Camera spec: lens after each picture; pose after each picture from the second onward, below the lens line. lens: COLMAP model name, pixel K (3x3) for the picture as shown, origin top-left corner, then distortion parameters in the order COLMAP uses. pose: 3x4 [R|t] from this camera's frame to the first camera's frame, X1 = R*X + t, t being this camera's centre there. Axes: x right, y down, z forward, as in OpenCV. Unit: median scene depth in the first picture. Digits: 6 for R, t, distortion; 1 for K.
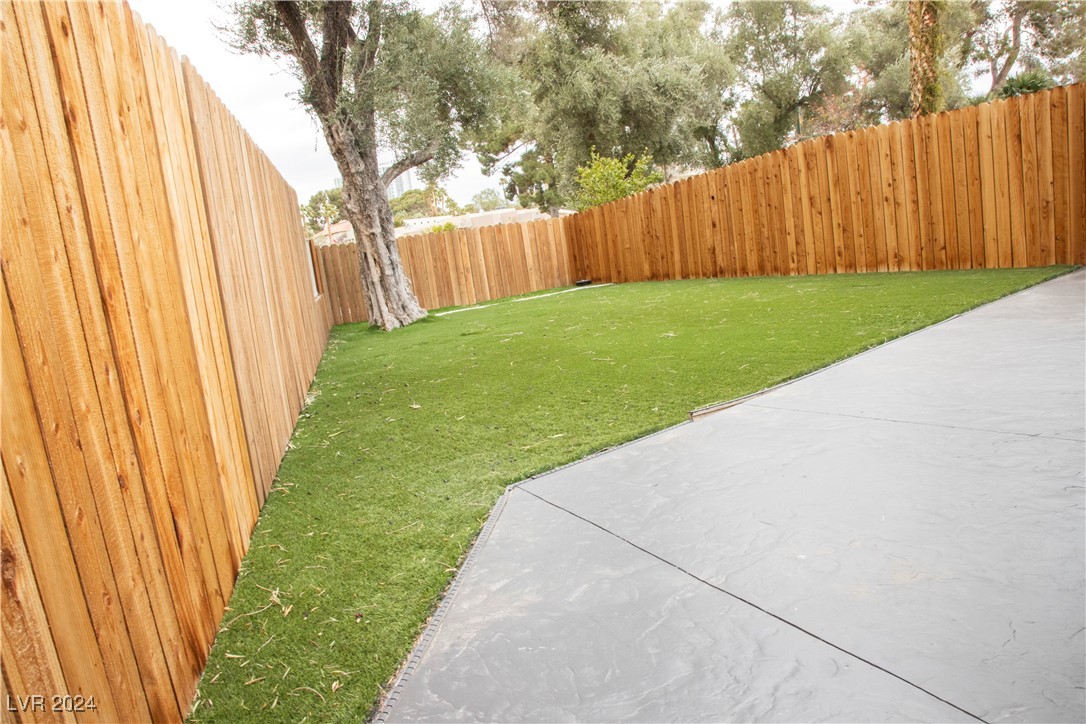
lens RADIAL K [[749.3, 0, 541.3], [0, 749.3, 367.0], [0, 0, 1]] dist [-0.125257, 0.076875]
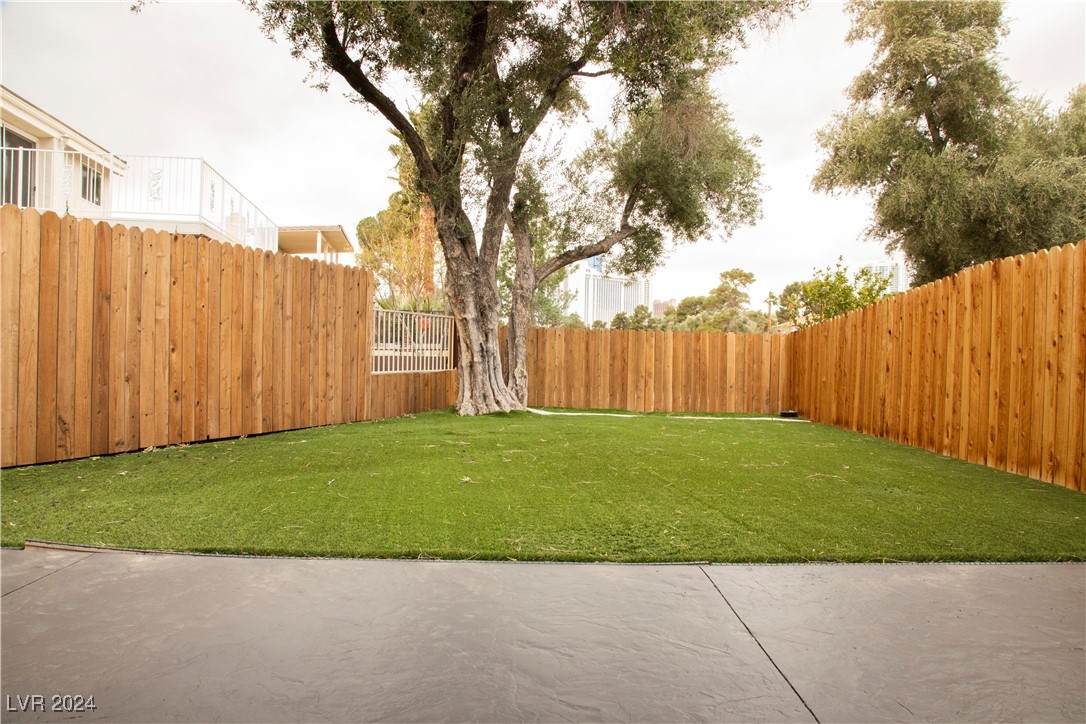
lens RADIAL K [[749.3, 0, 541.3], [0, 749.3, 367.0], [0, 0, 1]] dist [-0.125257, 0.076875]
pose [[0.797848, 0.163322, -0.580314, 0.442444], [-0.229241, 0.972486, -0.041480, -0.094635], [0.557573, 0.166126, 0.813336, 0.234224]]
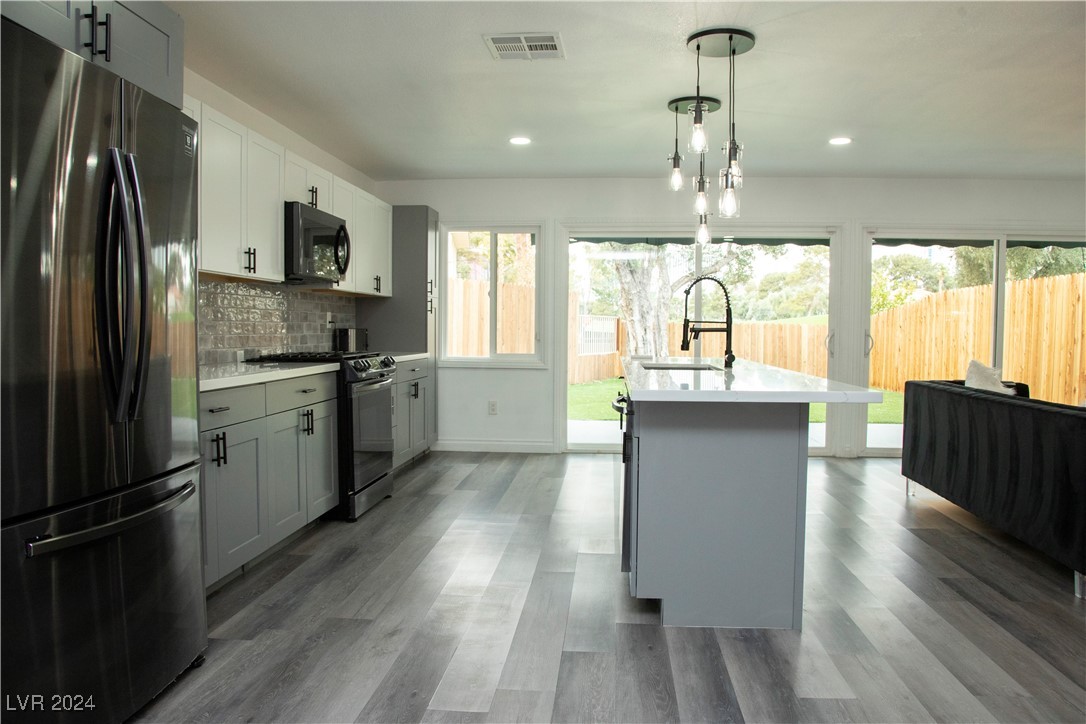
lens RADIAL K [[768.2, 0, 545.4], [0, 768.2, 372.4], [0, 0, 1]] dist [-0.129605, 0.080652]
pose [[0.741948, 0.175723, -0.647020, 0.701324], [-0.220706, 0.975269, 0.011784, -0.046216], [0.633089, 0.134058, 0.762382, -0.355144]]
